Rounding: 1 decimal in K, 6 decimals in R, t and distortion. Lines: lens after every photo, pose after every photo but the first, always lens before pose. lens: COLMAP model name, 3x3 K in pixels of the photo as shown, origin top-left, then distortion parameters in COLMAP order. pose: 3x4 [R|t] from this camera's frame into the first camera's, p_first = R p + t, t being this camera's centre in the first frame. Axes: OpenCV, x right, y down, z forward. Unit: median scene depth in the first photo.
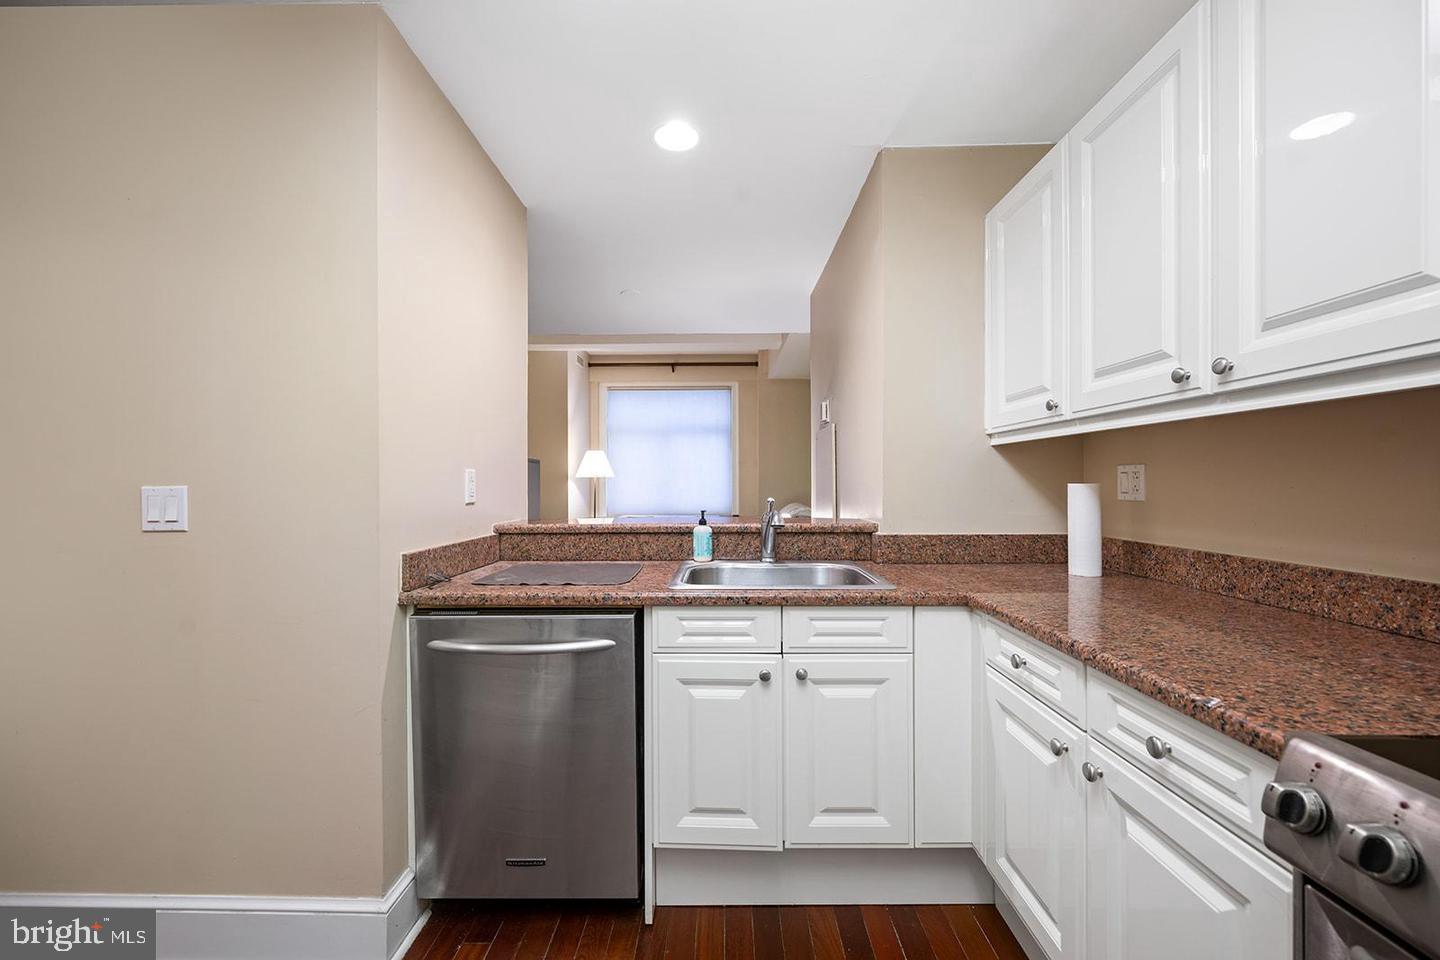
lens RADIAL K [[573.8, 0, 714.7], [0, 573.8, 480.5], [0, 0, 1]] dist [-0.001351, -0.000080]
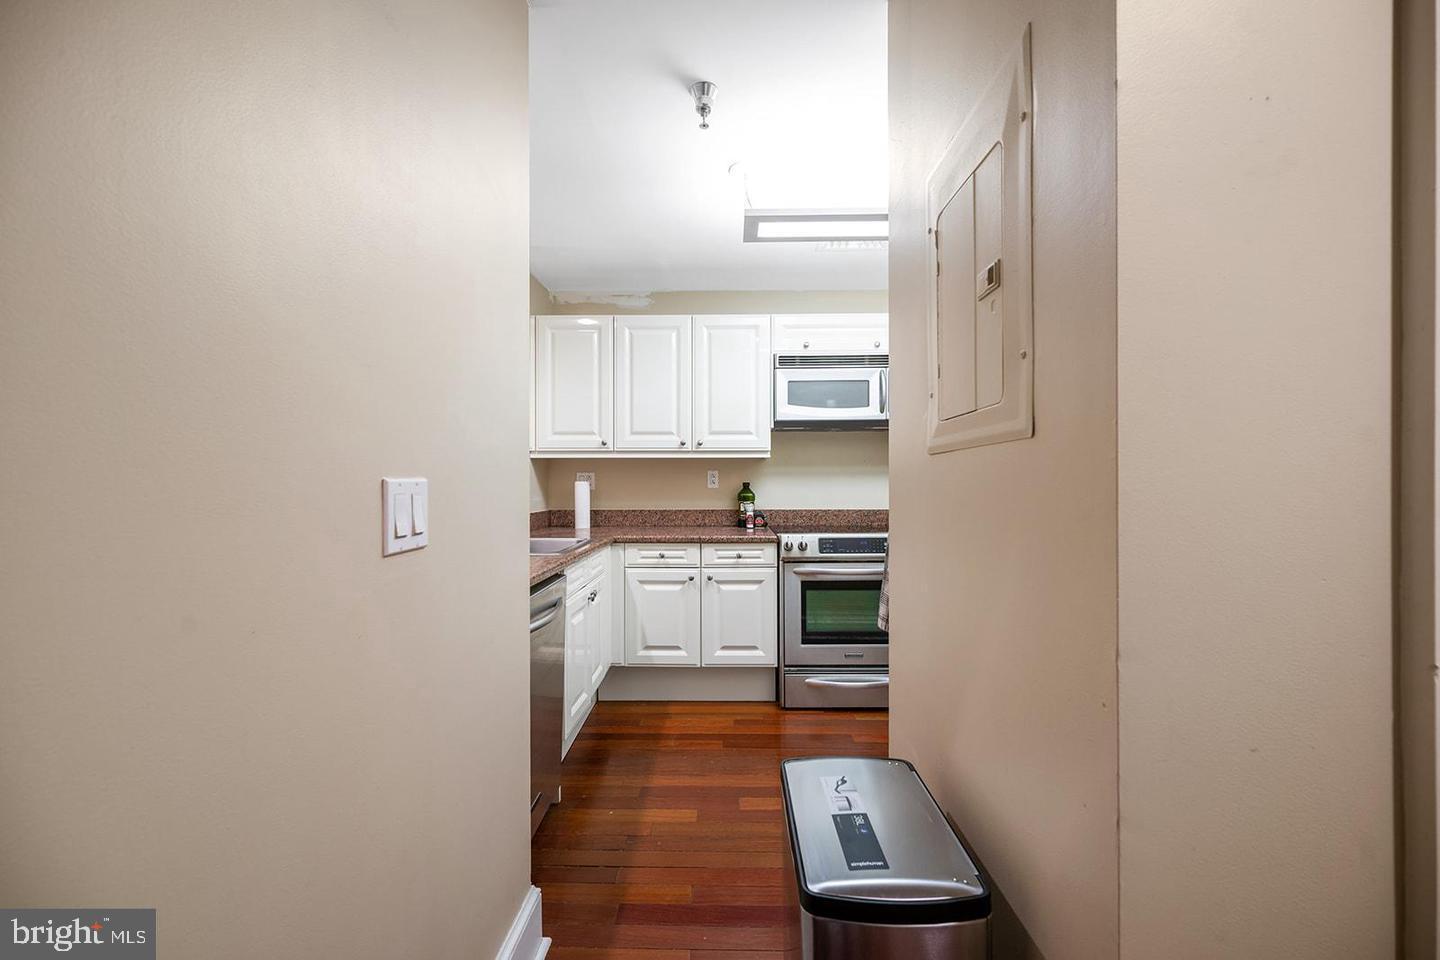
lens RADIAL K [[558.5, 0, 724.3], [0, 558.5, 478.9], [0, 0, 1]] dist [0.000712, 0.000146]
pose [[-0.010082, 0.008996, 0.999909, -1.298193], [-0.002224, 0.999957, -0.009018, 0.012709], [-0.999947, -0.002315, -0.010061, 0.548872]]
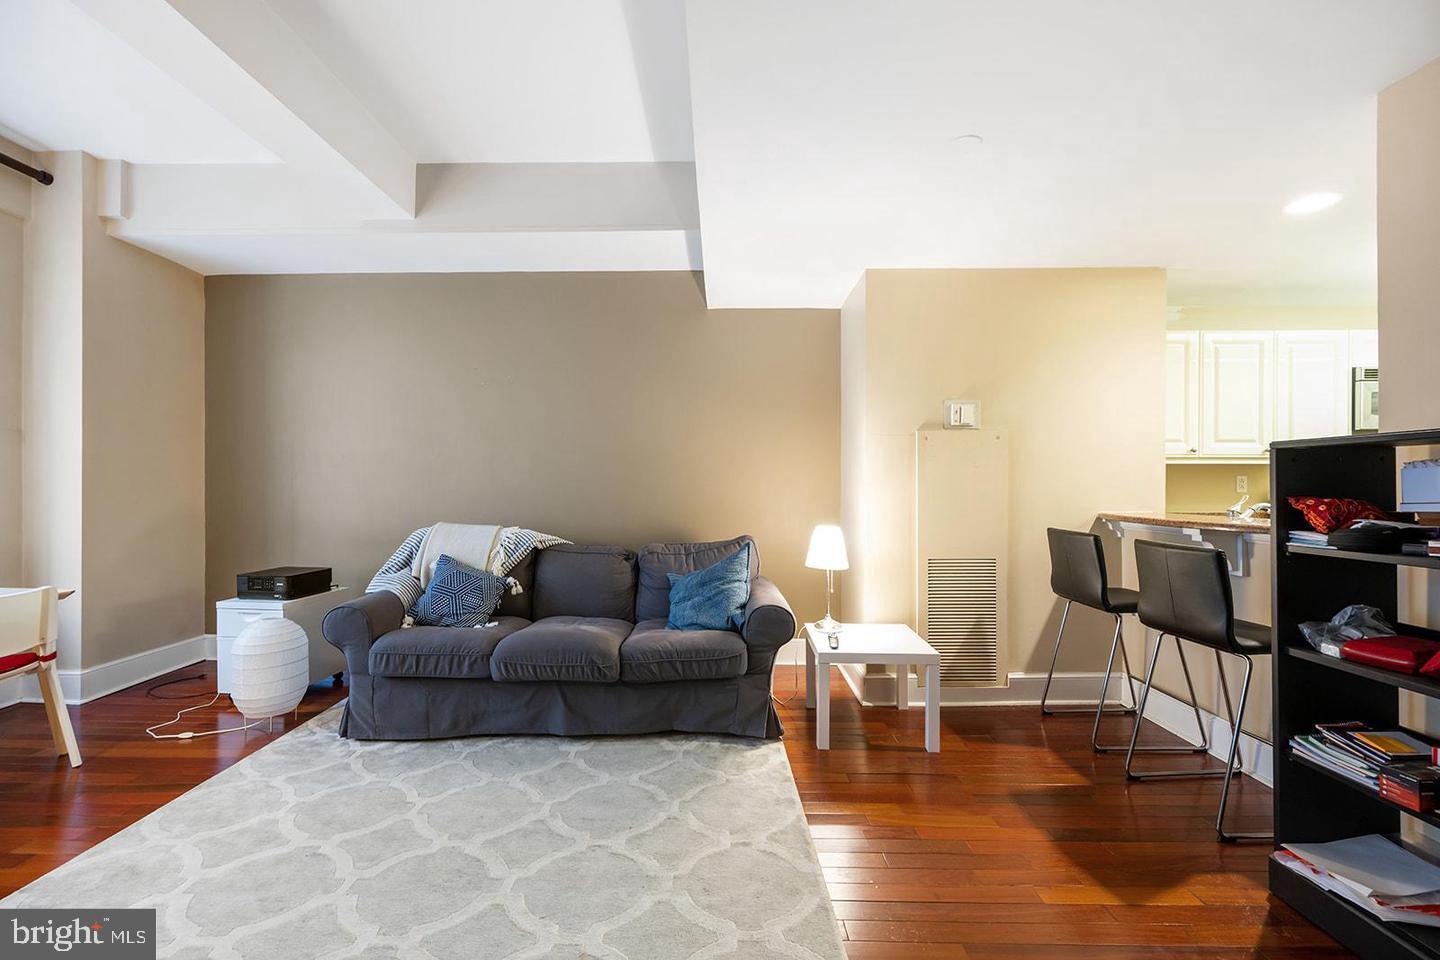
lens RADIAL K [[585.5, 0, 714.3], [0, 585.5, 485.1], [0, 0, 1]] dist [-0.001536, -0.000043]
pose [[-0.001576, 0.008777, 0.999960, -1.517090], [-0.003316, 0.999956, -0.008782, 0.026098], [-0.999993, -0.003330, -0.001547, 2.628620]]
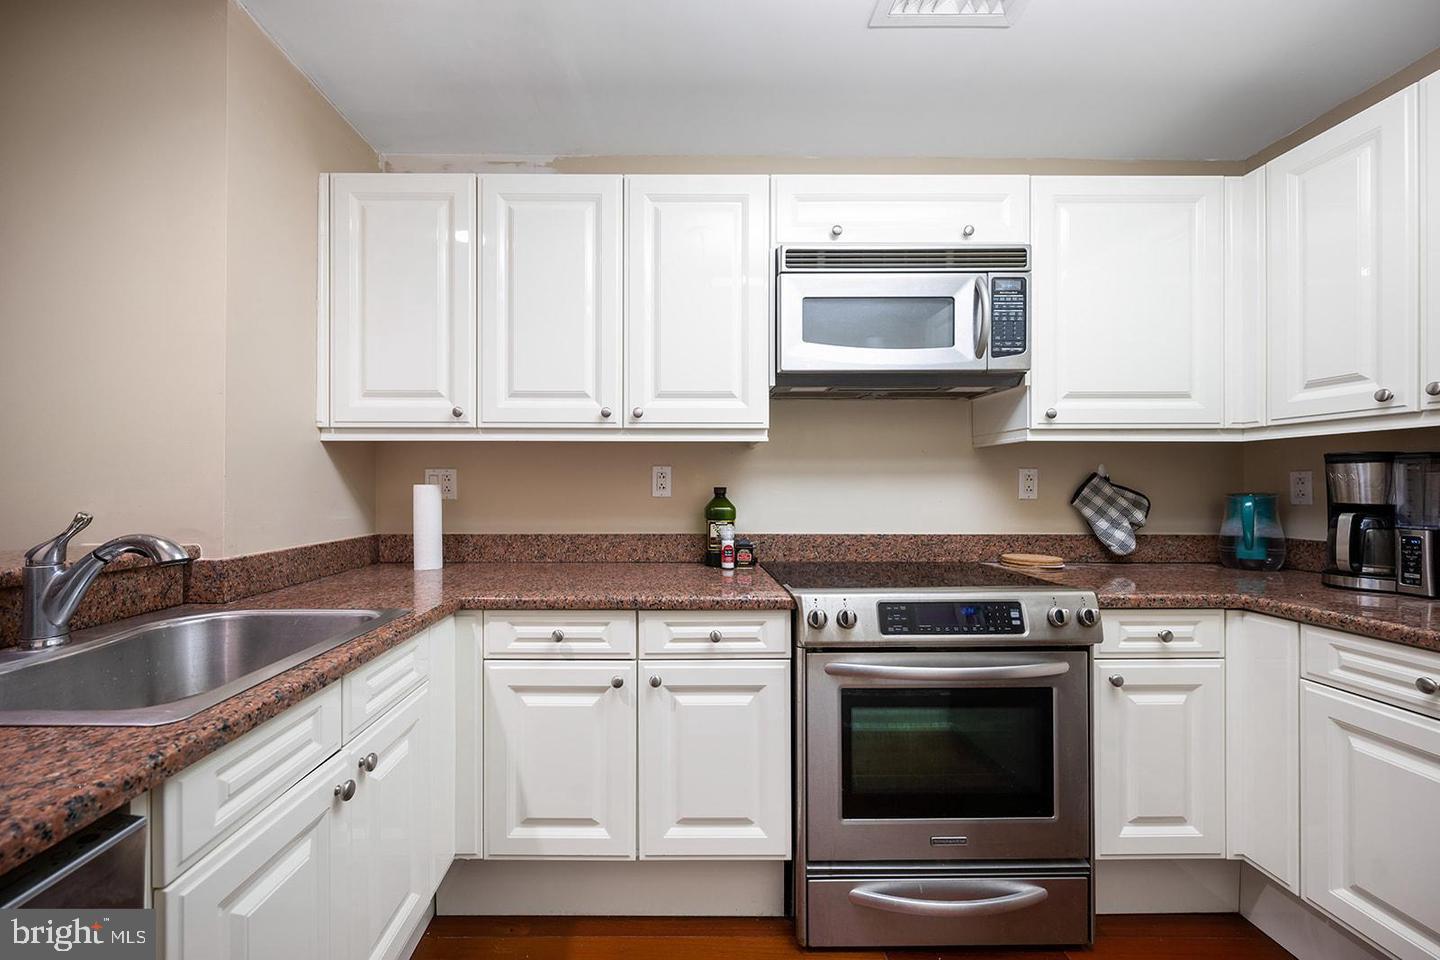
lens RADIAL K [[569.1, 0, 679.7], [0, 569.1, 483.8], [0, 0, 1]] dist [-0.001138, 0.000023]
pose [[-0.023322, 0.004522, 0.999718, -0.460569], [-0.004538, 0.999979, -0.004629, 0.006322], [-0.999718, -0.004645, -0.023301, 0.559964]]
